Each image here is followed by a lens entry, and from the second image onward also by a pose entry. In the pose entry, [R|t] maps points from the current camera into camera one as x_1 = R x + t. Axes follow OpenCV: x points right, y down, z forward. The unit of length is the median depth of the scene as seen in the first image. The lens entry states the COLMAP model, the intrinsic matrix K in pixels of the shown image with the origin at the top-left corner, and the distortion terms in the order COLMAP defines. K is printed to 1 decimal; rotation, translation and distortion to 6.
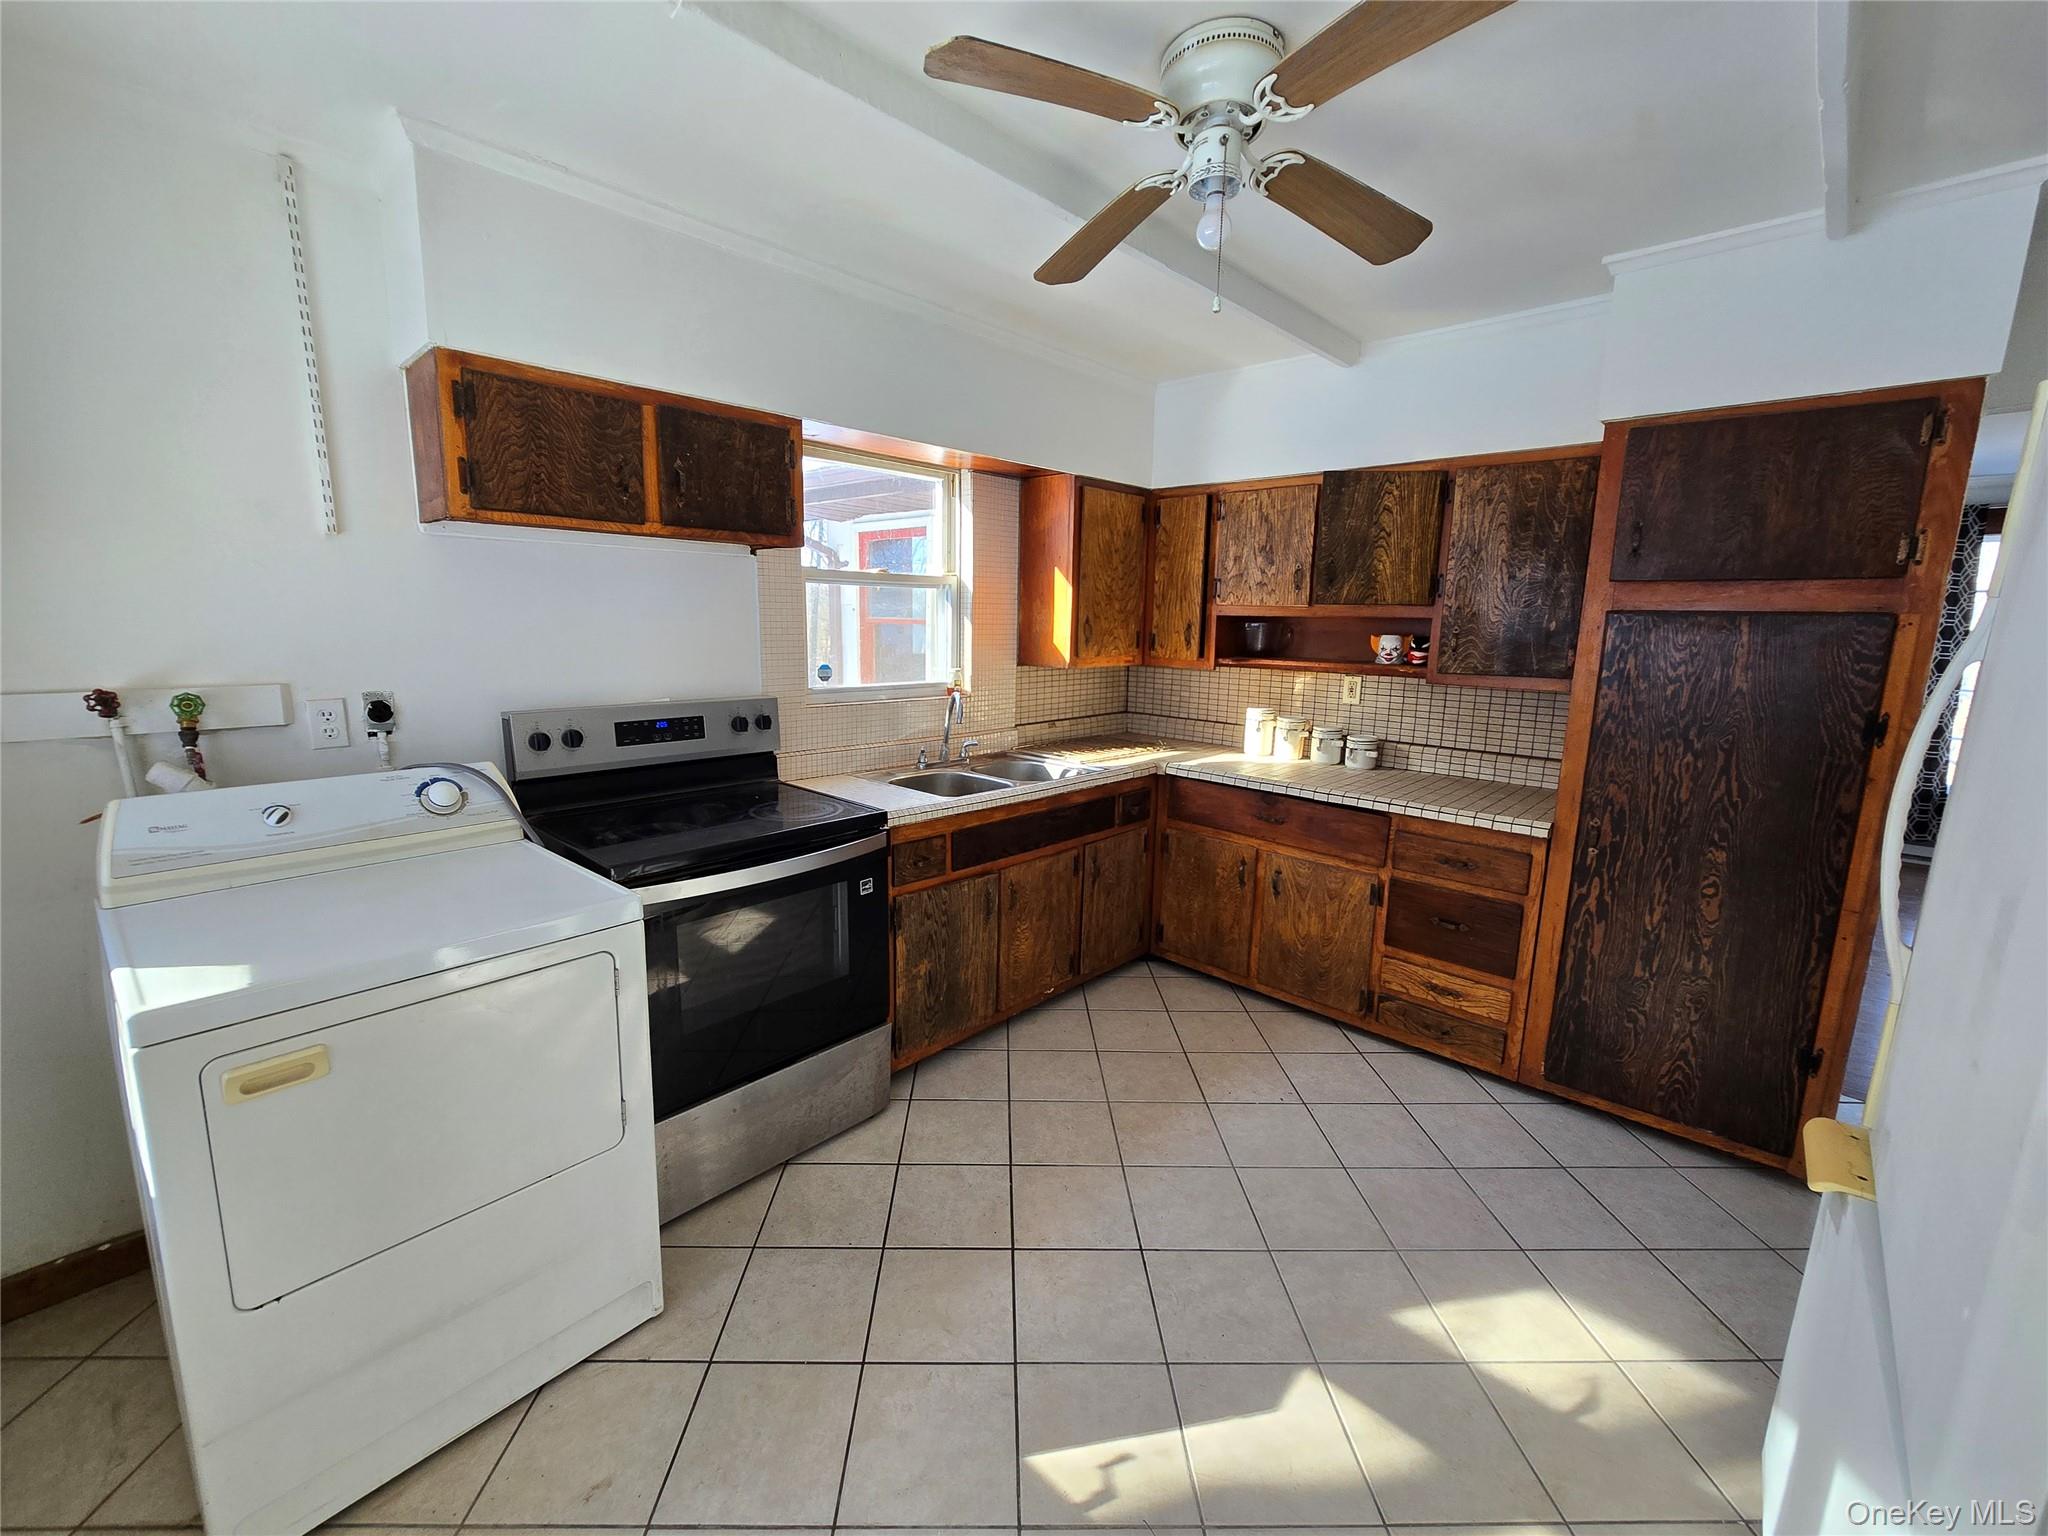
lens RADIAL K [[836.5, 0, 1014.5], [0, 836.5, 761.8], [0, 0, 1]] dist [-0.013608, -0.000391]
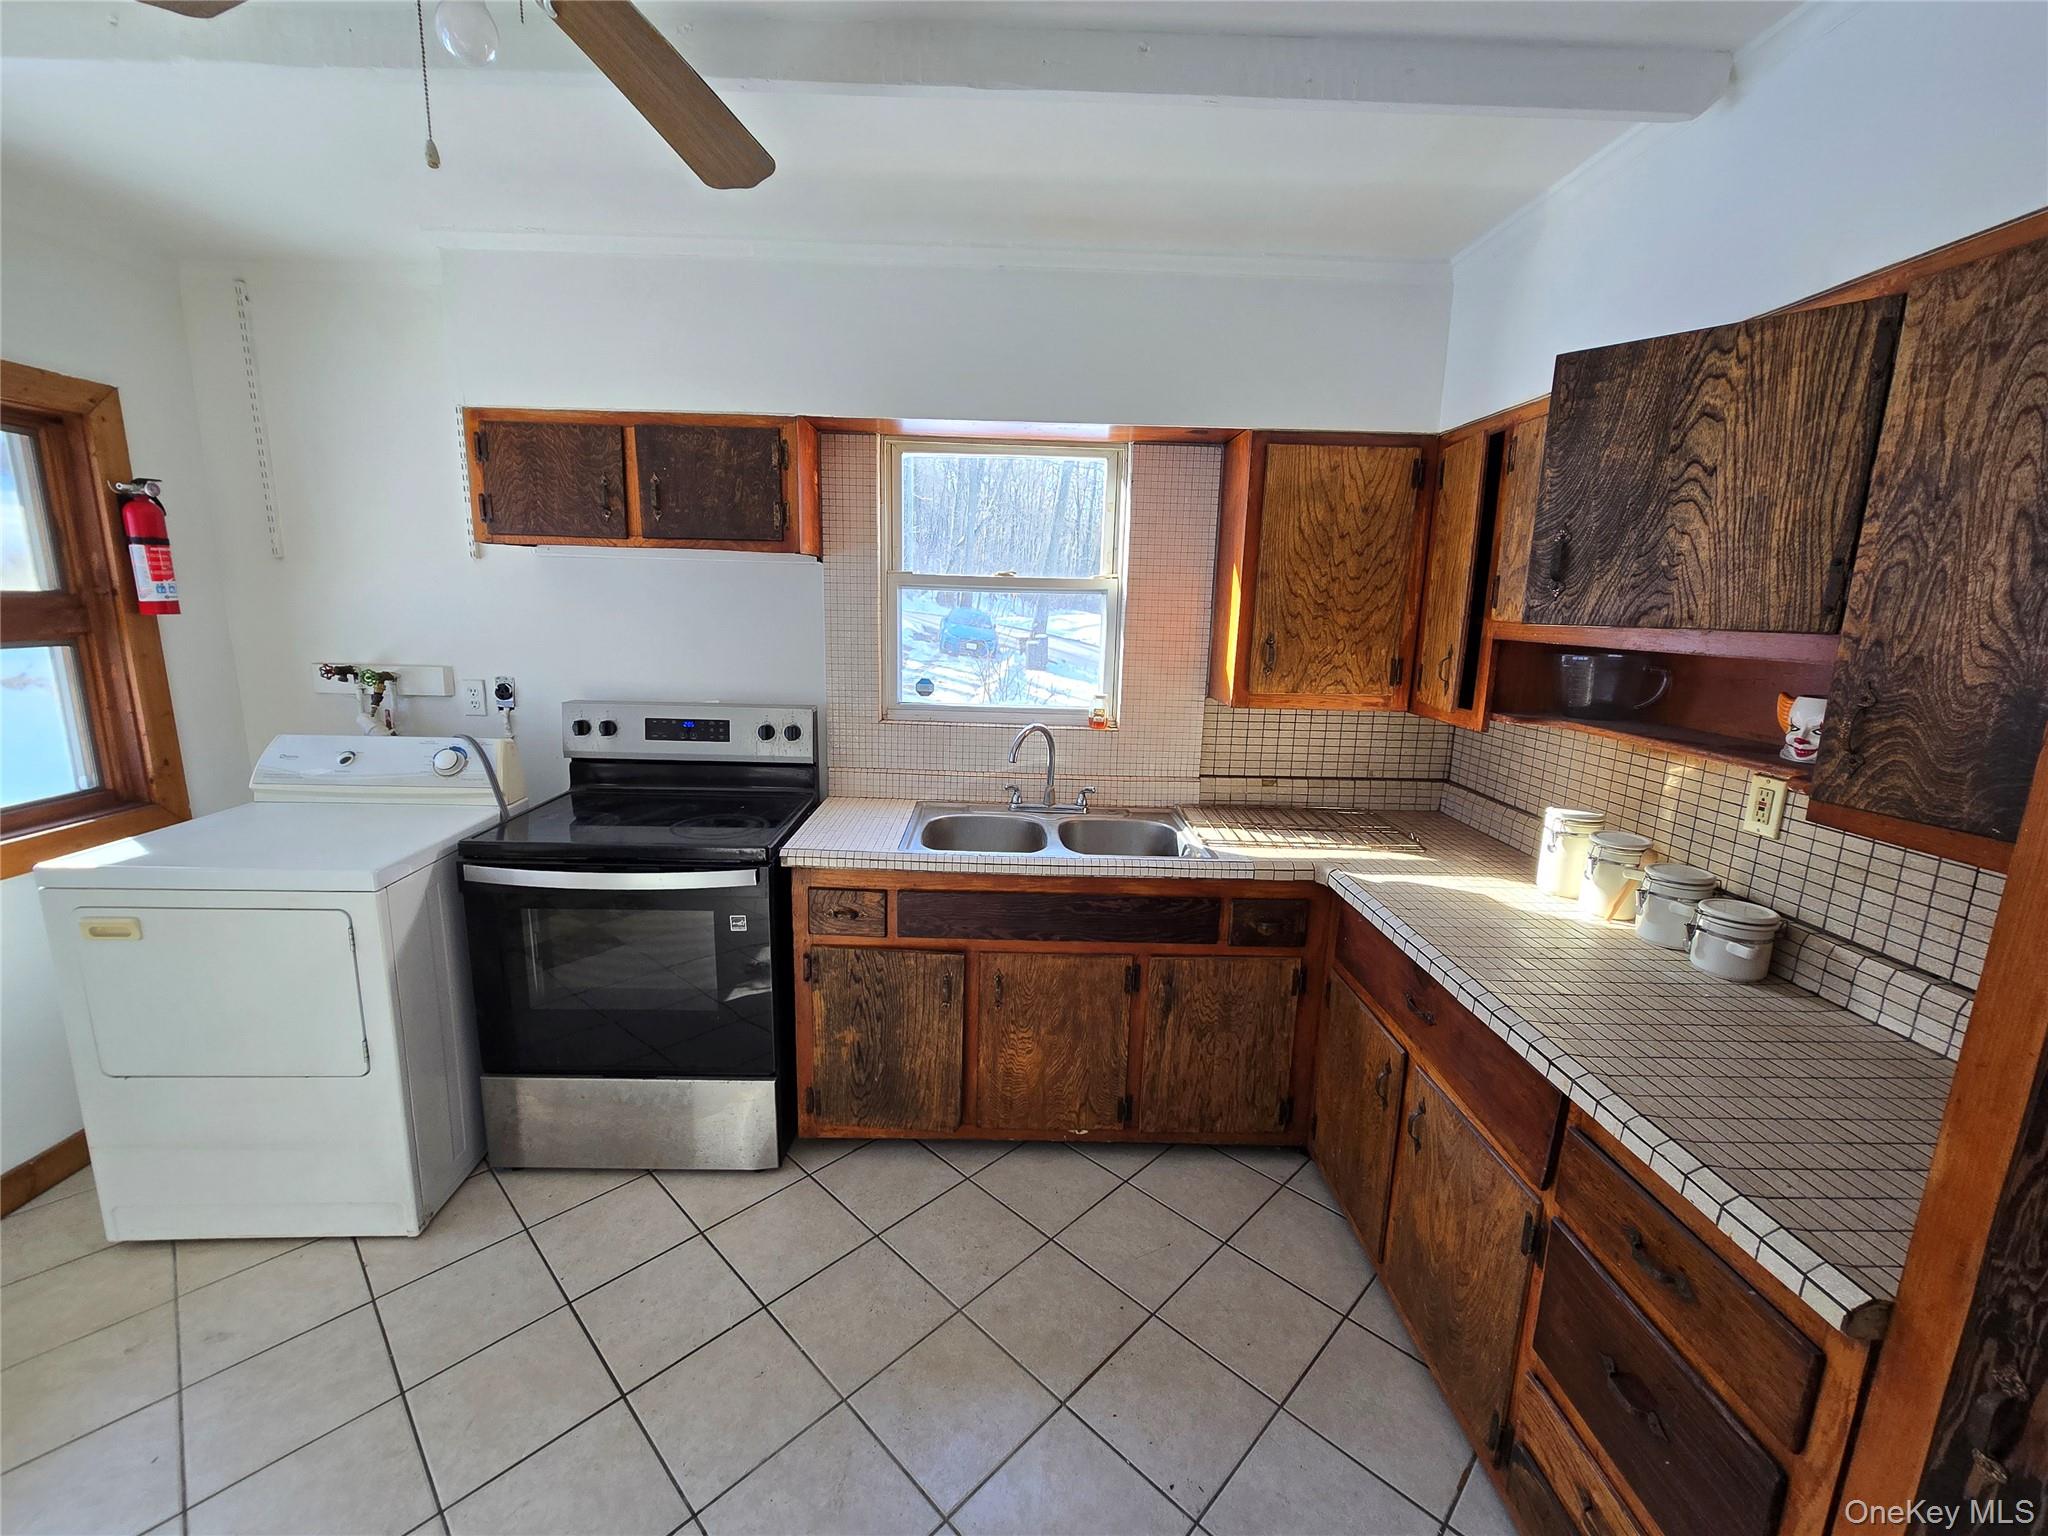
lens RADIAL K [[836.5, 0, 1014.5], [0, 836.5, 761.8], [0, 0, 1]] dist [-0.013608, -0.000391]
pose [[0.701370, 0.136807, -0.699545, 0.523709], [-0.138355, 0.988872, 0.054674, -0.094641], [0.699241, 0.058439, 0.712494, 0.444548]]
